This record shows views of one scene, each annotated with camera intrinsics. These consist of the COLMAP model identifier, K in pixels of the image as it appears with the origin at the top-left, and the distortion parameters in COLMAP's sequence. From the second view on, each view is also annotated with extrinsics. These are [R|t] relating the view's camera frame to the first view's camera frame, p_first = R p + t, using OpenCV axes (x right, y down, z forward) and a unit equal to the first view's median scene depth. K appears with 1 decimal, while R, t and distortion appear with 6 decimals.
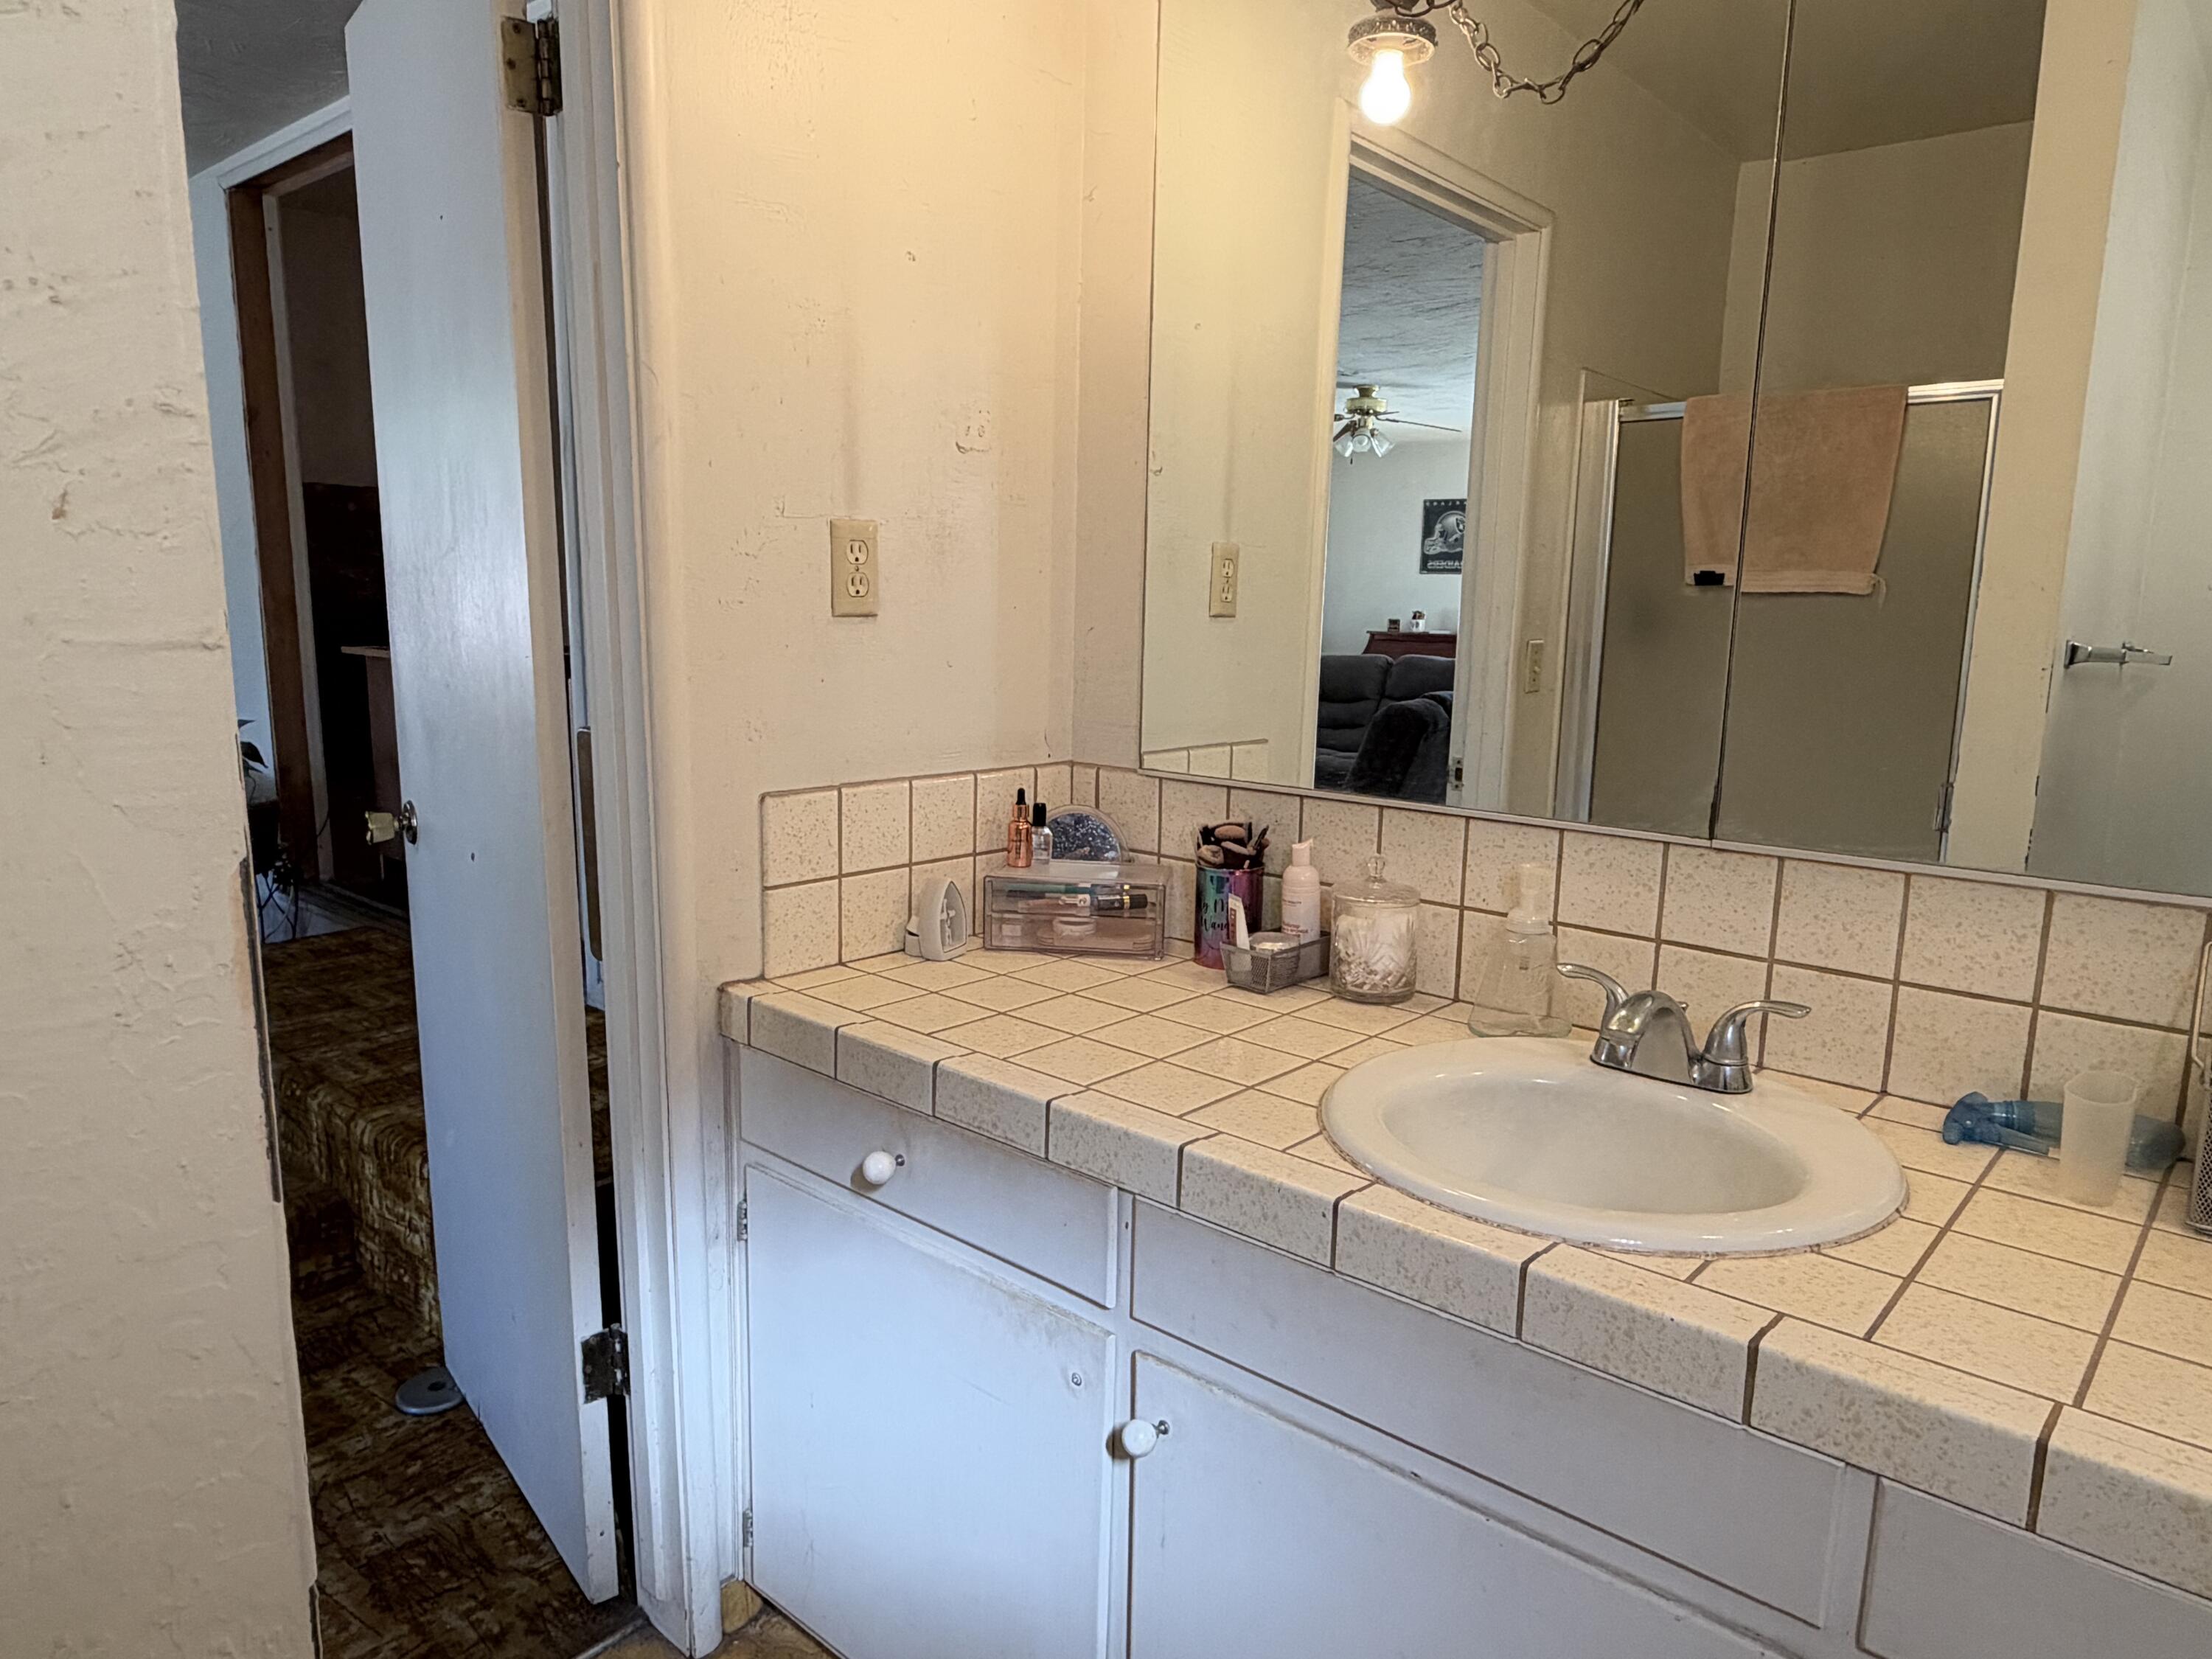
lens RADIAL K [[1419.1, 0, 1102.9], [0, 1419.1, 836.1], [0, 0, 1]] dist [-0.006096, 0.004229]
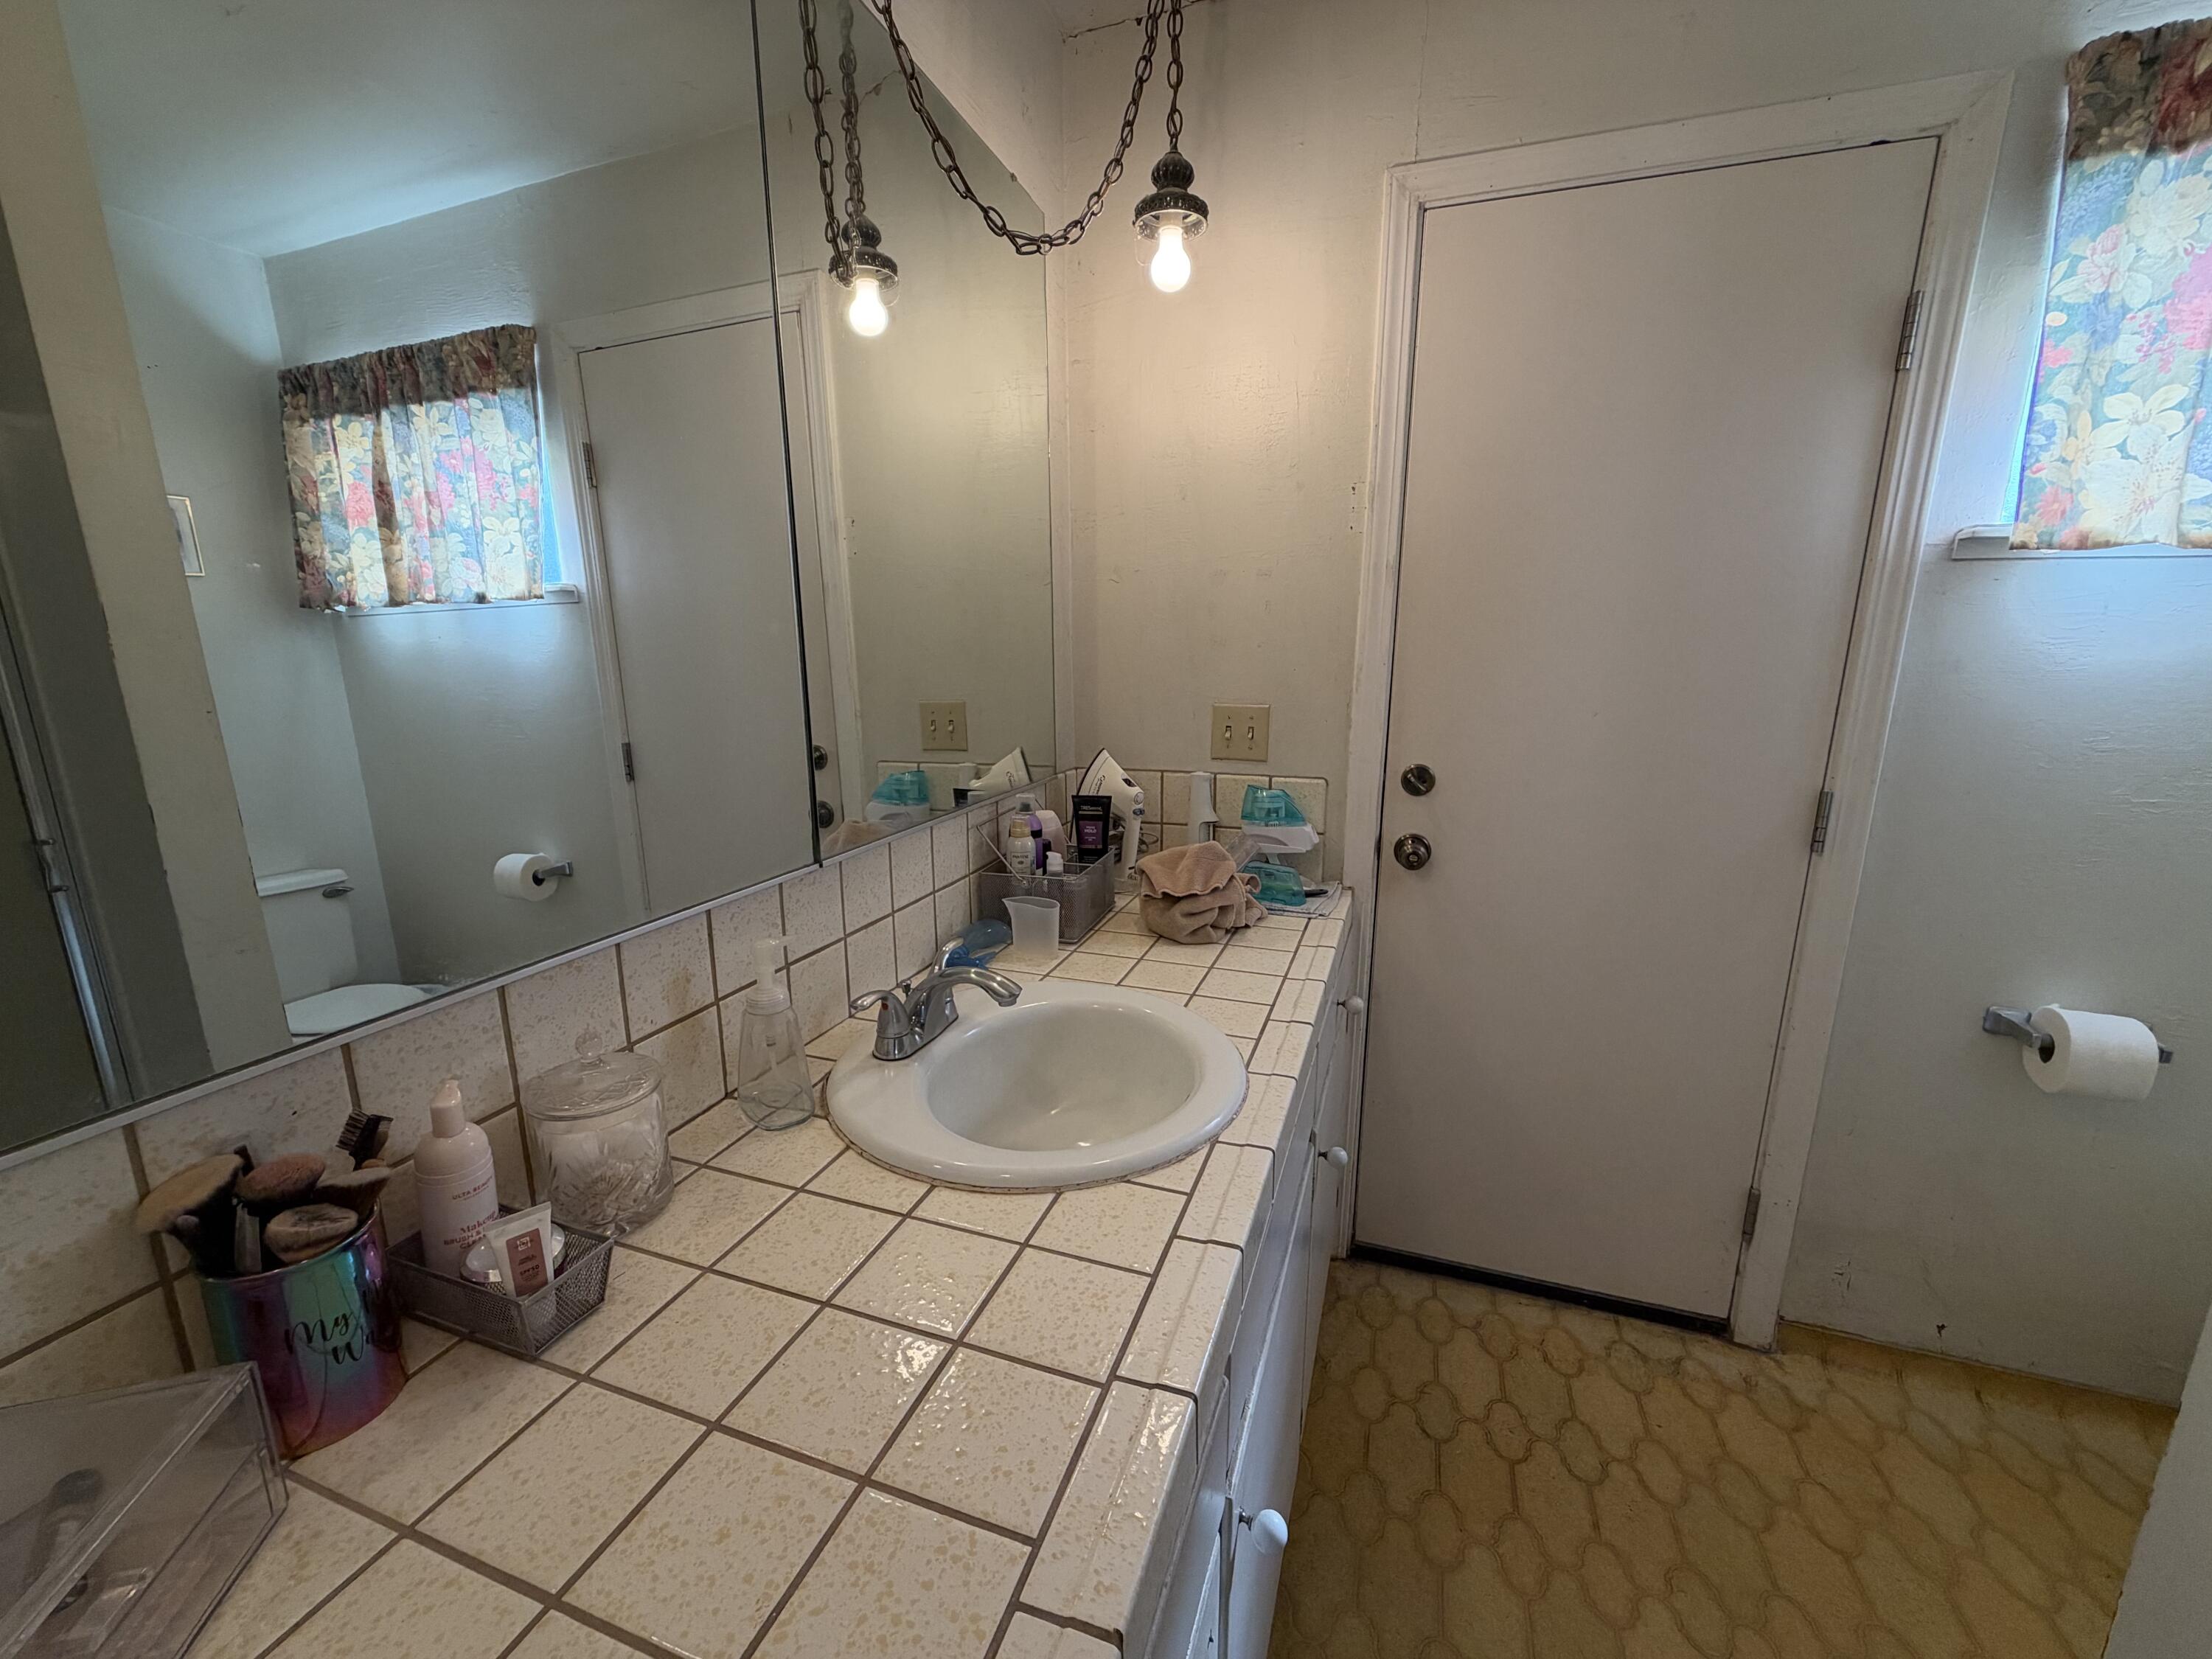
lens RADIAL K [[874.7, 0, 1107.2], [0, 874.7, 829.0], [0, 0, 1]] dist [-0.000347, -0.000252]
pose [[-0.360211, -0.209656, 0.909006, -0.326718], [0.153231, 0.947886, 0.279344, -0.194396], [-0.920200, 0.239911, -0.309313, 0.998370]]
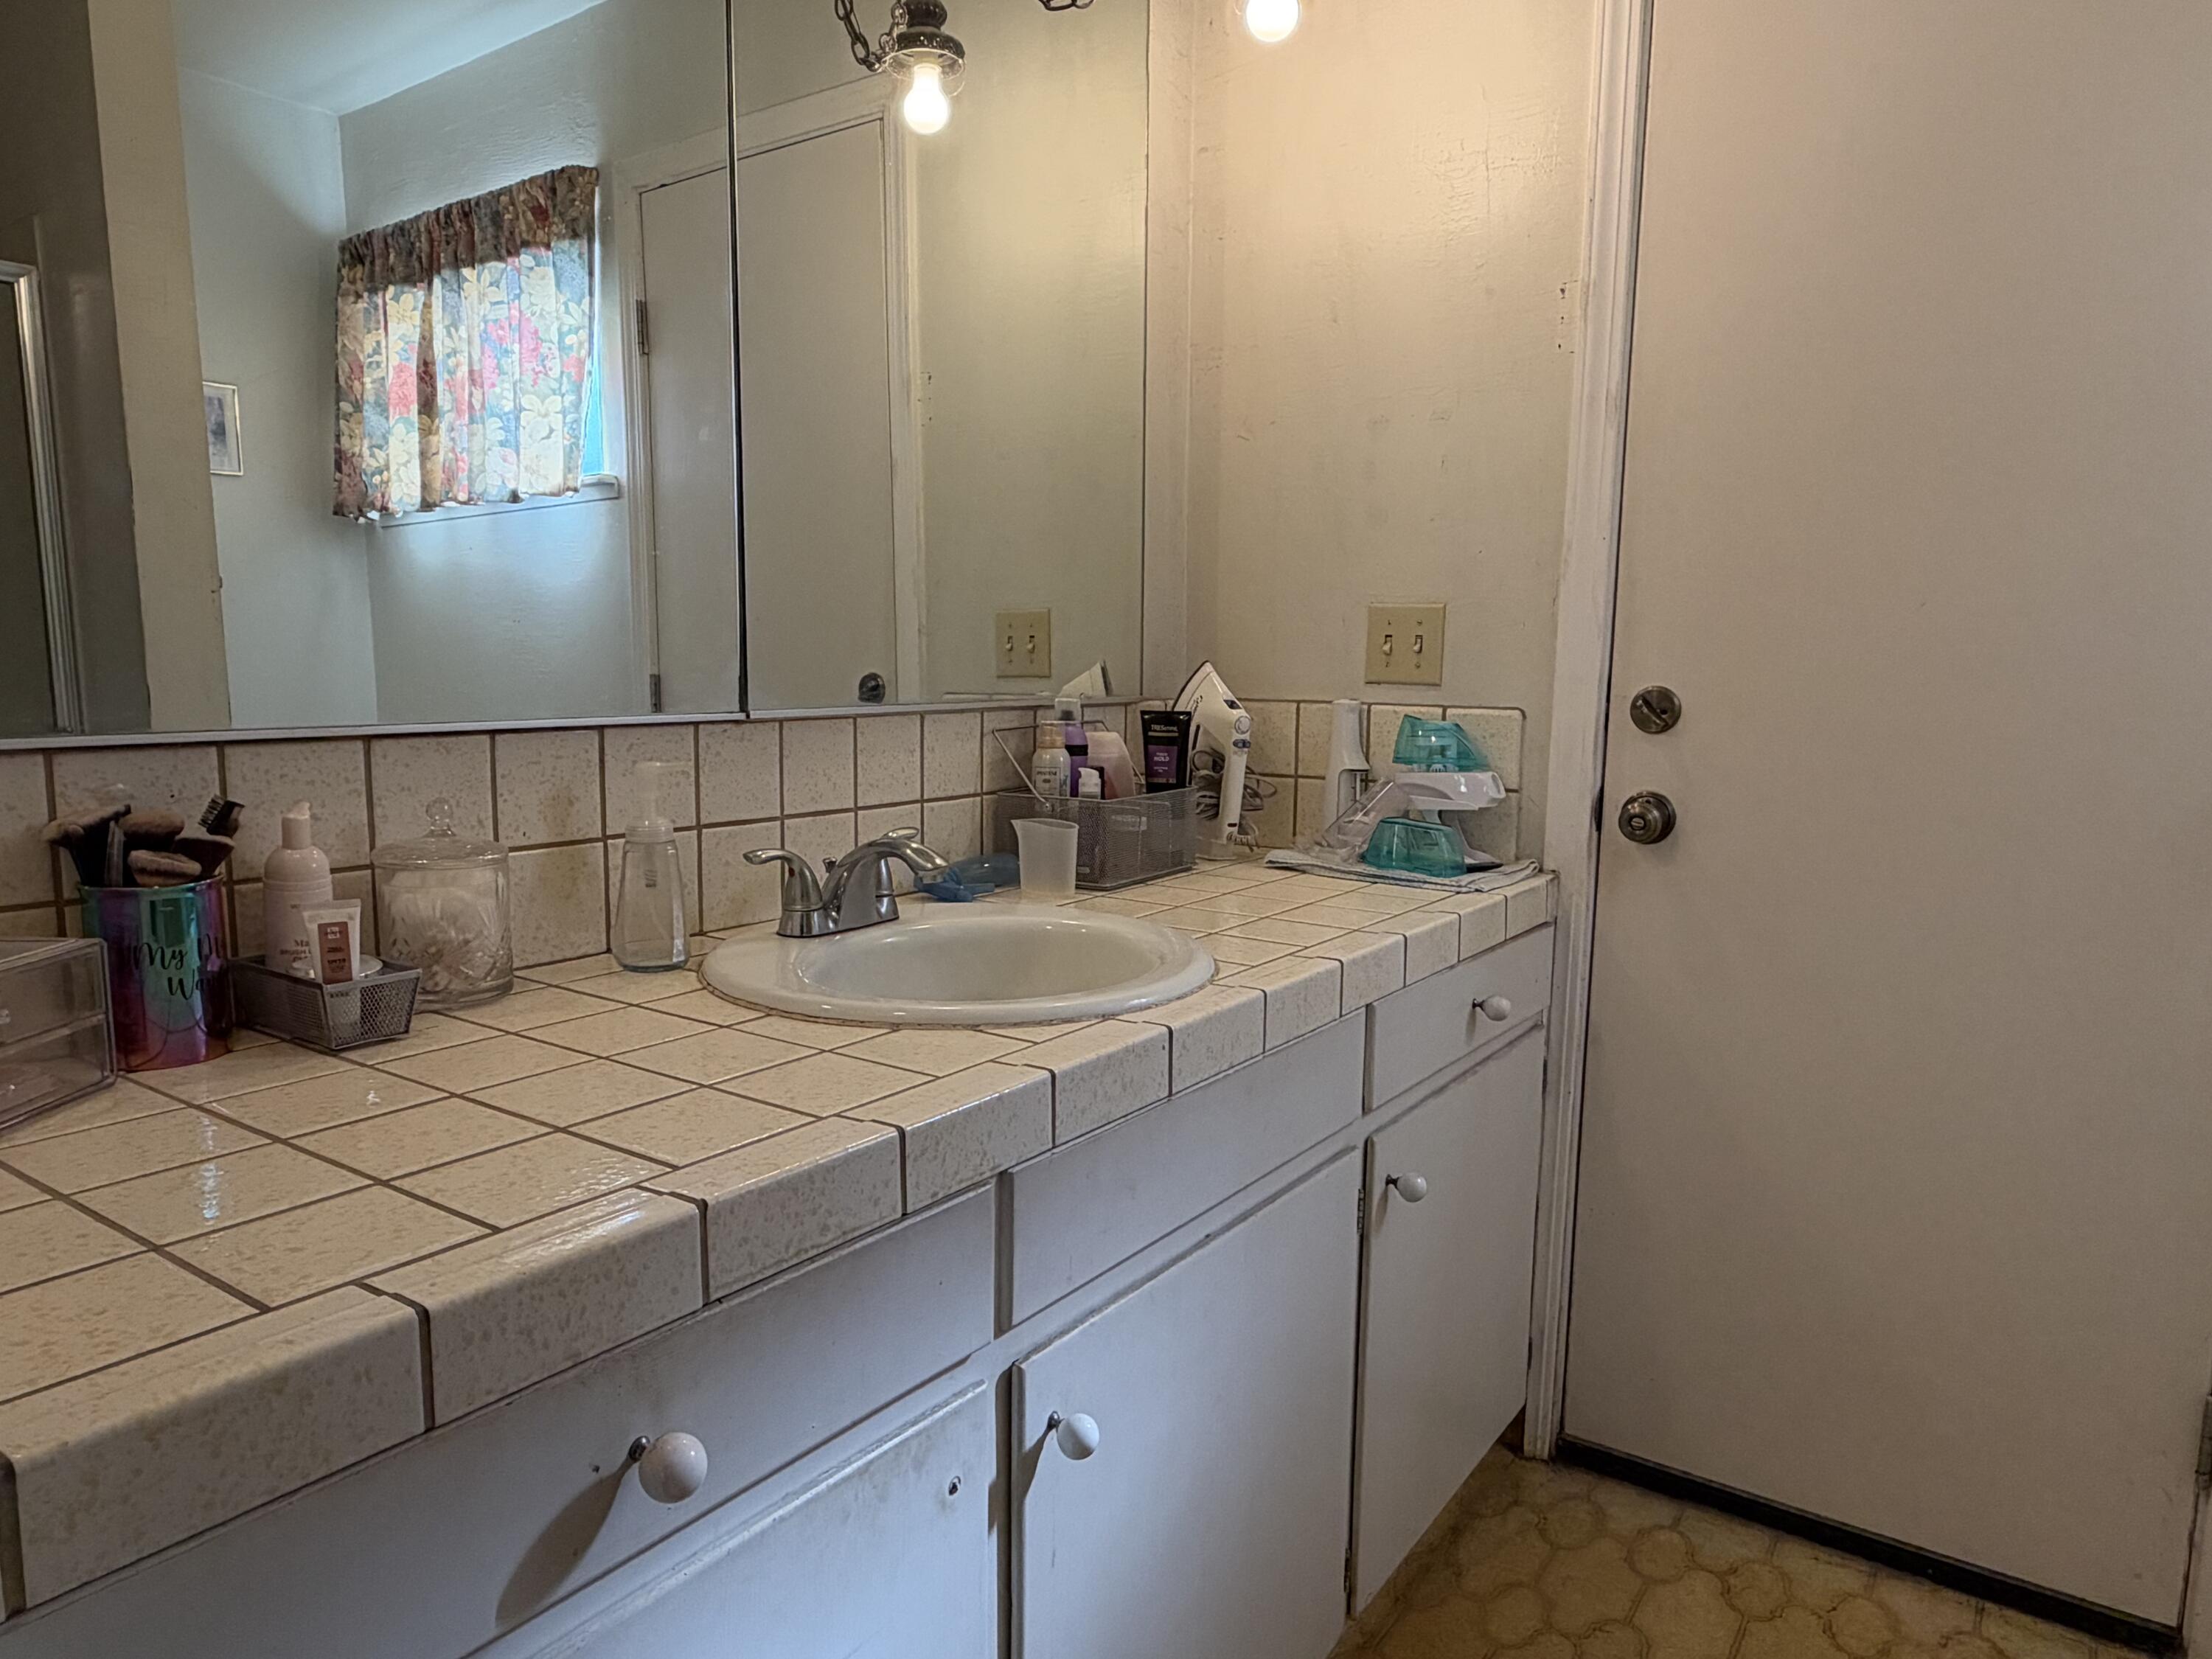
lens RADIAL K [[1419.1, 0, 1106.0], [0, 1419.1, 834.1], [0, 0, 1]] dist [-0.006096, 0.004229]
pose [[-0.106156, -0.149886, 0.982988, -0.619996], [0.153244, 0.974297, 0.165110, -0.040688], [-0.982470, 0.168164, -0.080458, 0.841693]]
